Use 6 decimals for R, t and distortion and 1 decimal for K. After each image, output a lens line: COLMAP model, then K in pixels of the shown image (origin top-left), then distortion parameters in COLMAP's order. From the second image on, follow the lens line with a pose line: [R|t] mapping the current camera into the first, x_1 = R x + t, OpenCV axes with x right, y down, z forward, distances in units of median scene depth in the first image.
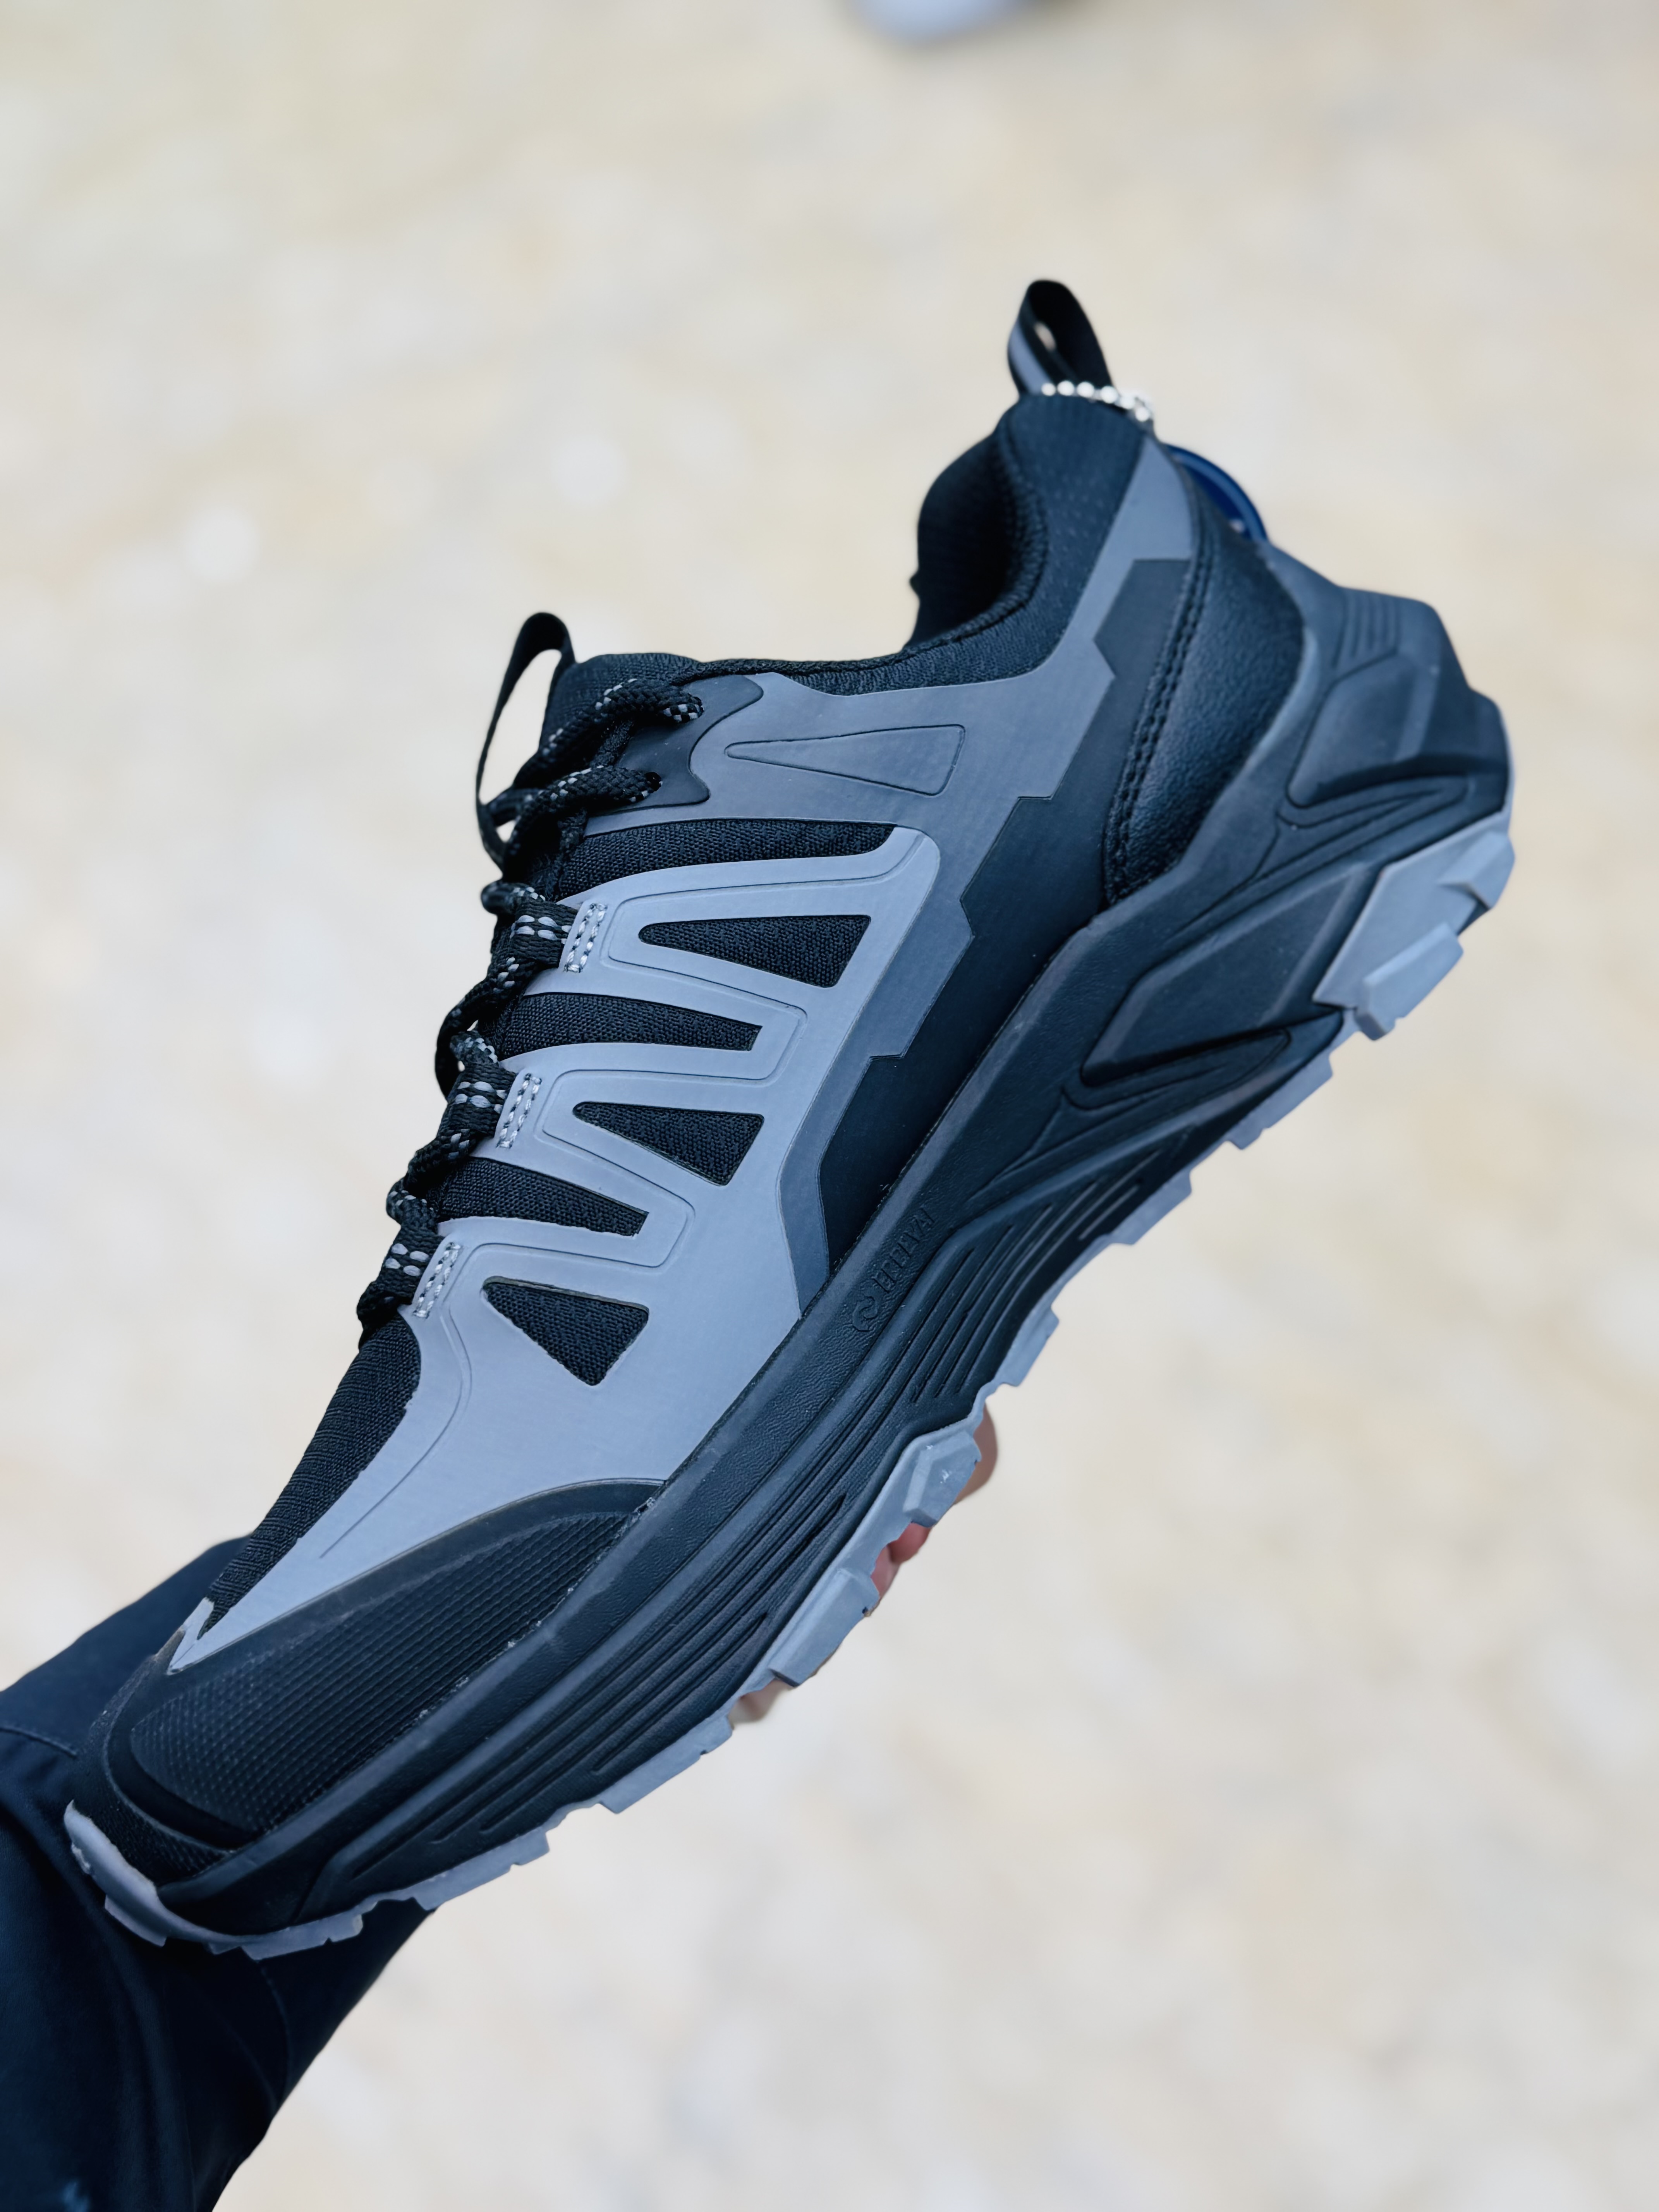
lens RADIAL K [[2683.9, 0, 829.5], [0, 2683.9, 1106.0], [0, 0, 1]] dist [0.089901, -0.007683]
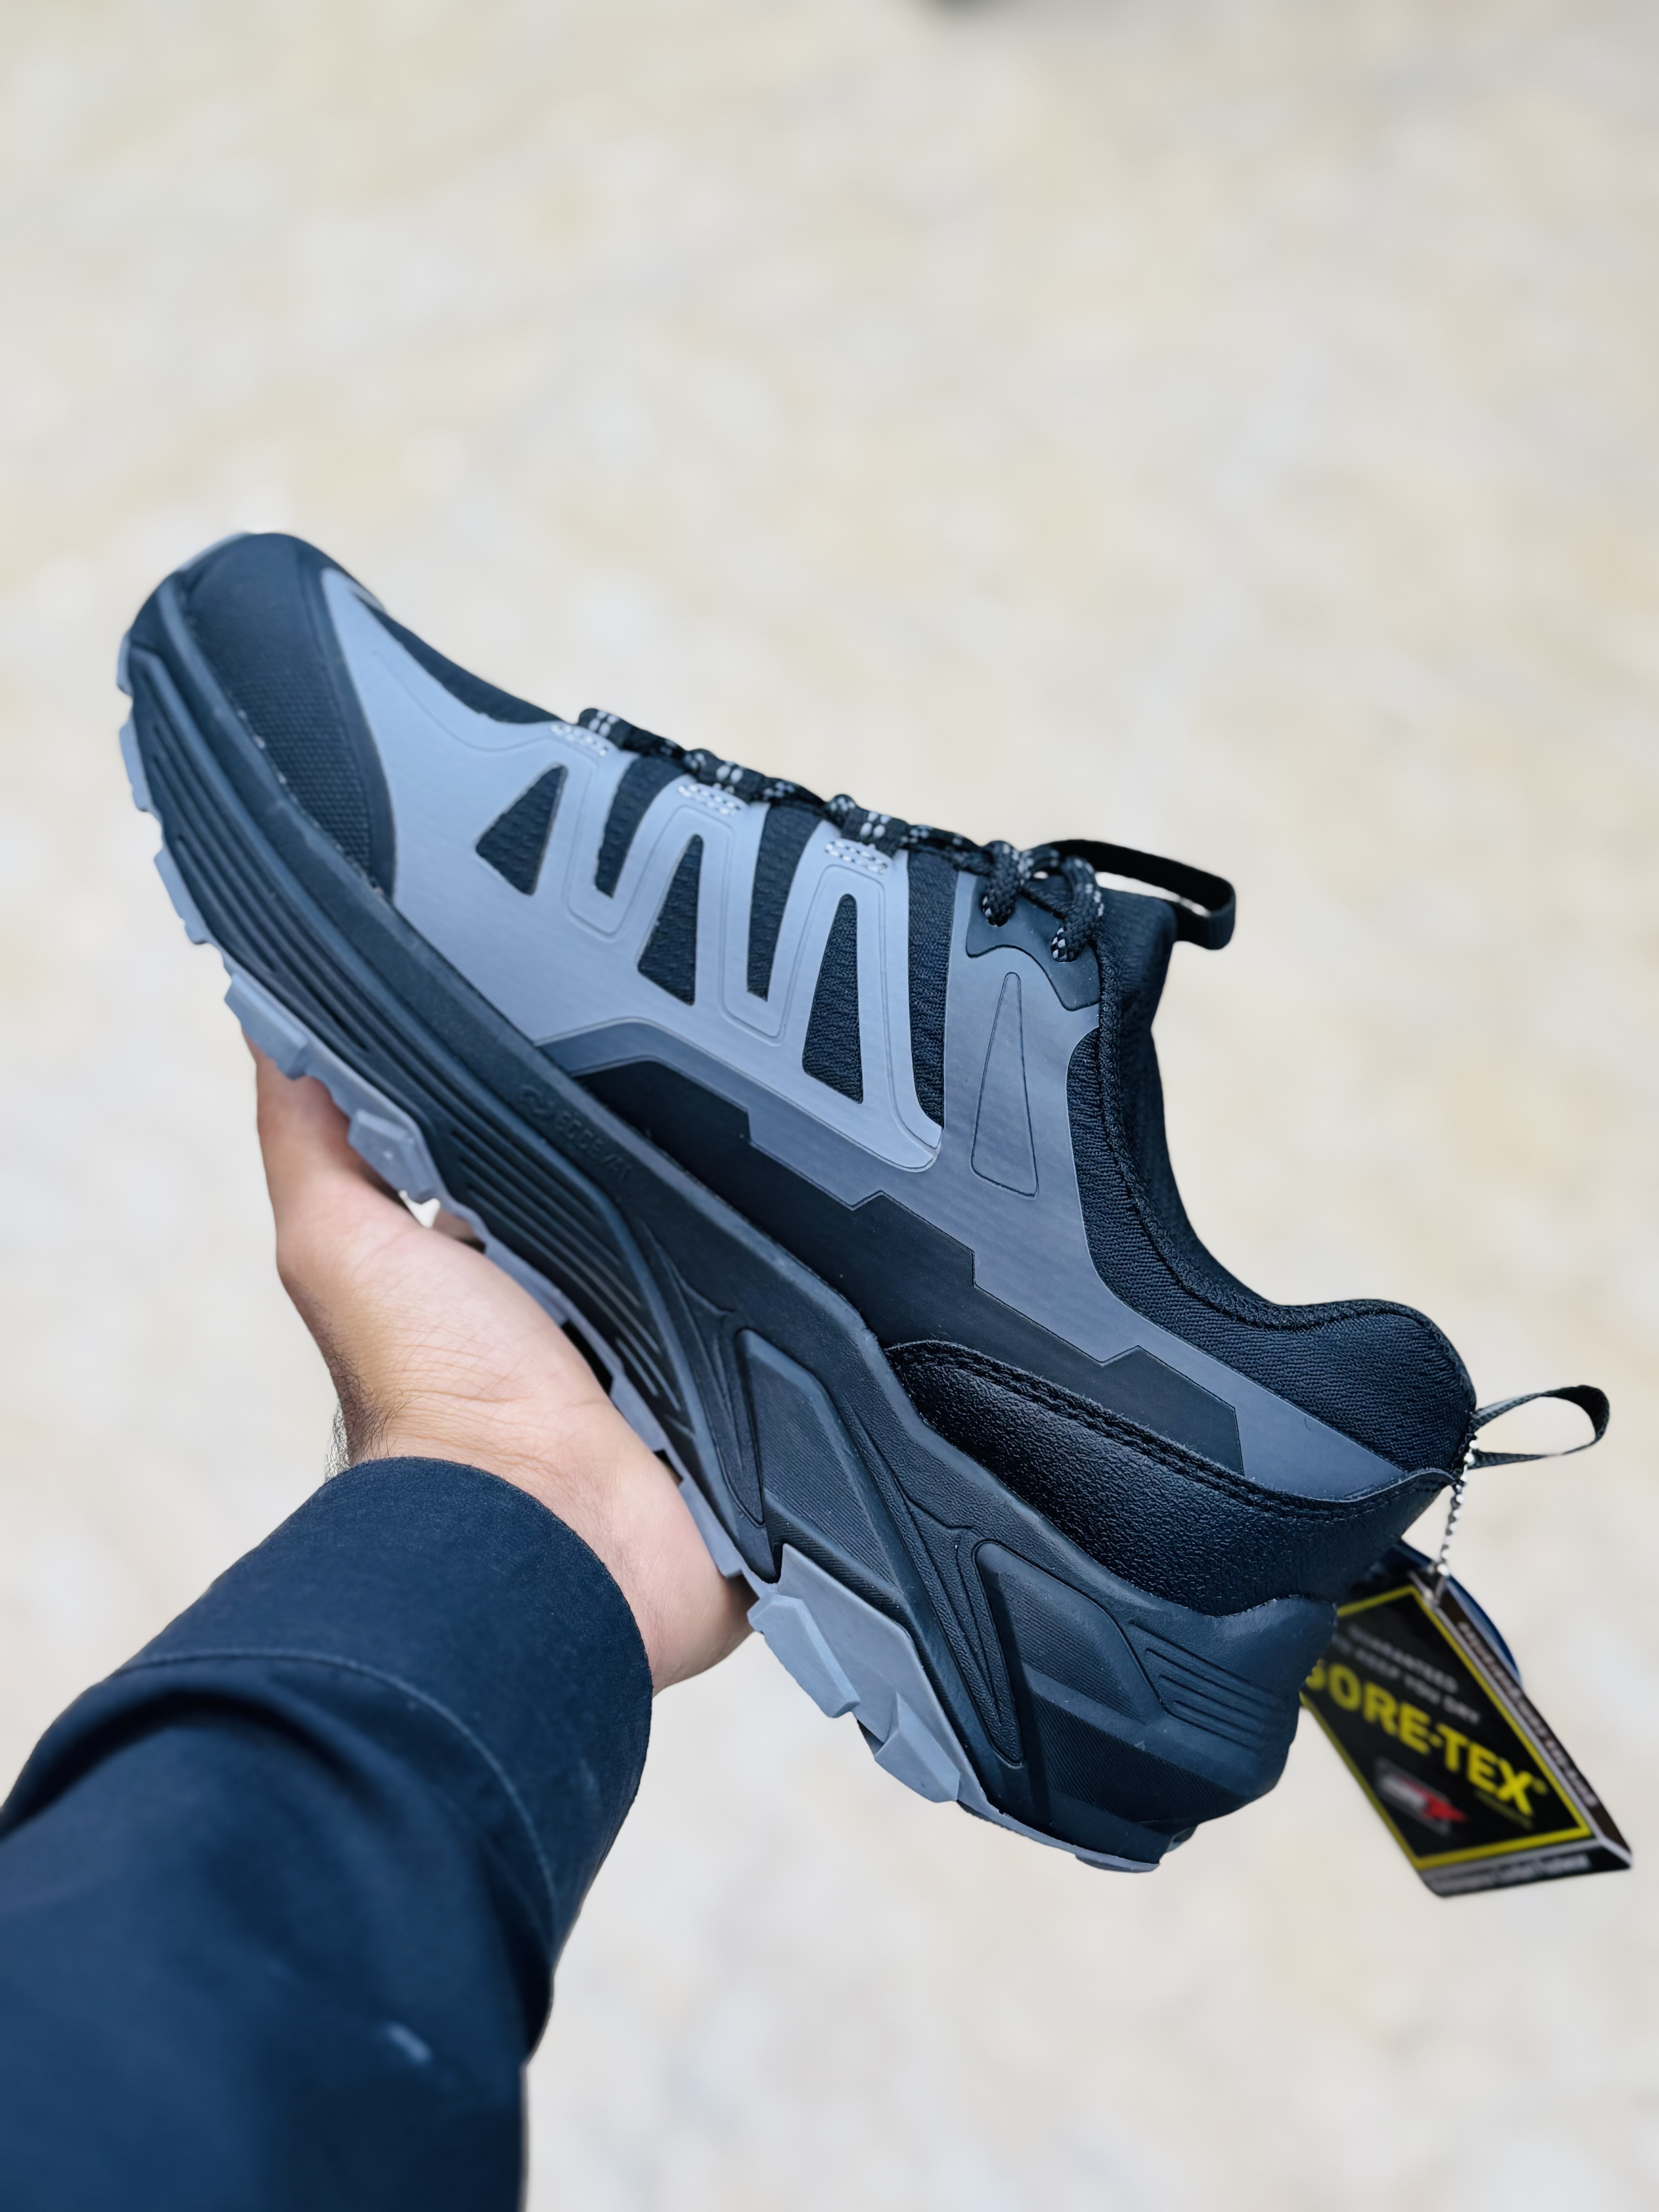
lens RADIAL K [[2683.9, 0, 829.5], [0, 2683.9, 1106.0], [0, 0, 1]] dist [0.089901, -0.007683]
pose [[-0.117144, 0.921965, -0.369130, 0.421536], [-0.936503, 0.021148, 0.350021, -0.440296], [0.330514, 0.386694, 0.860946, 0.046860]]
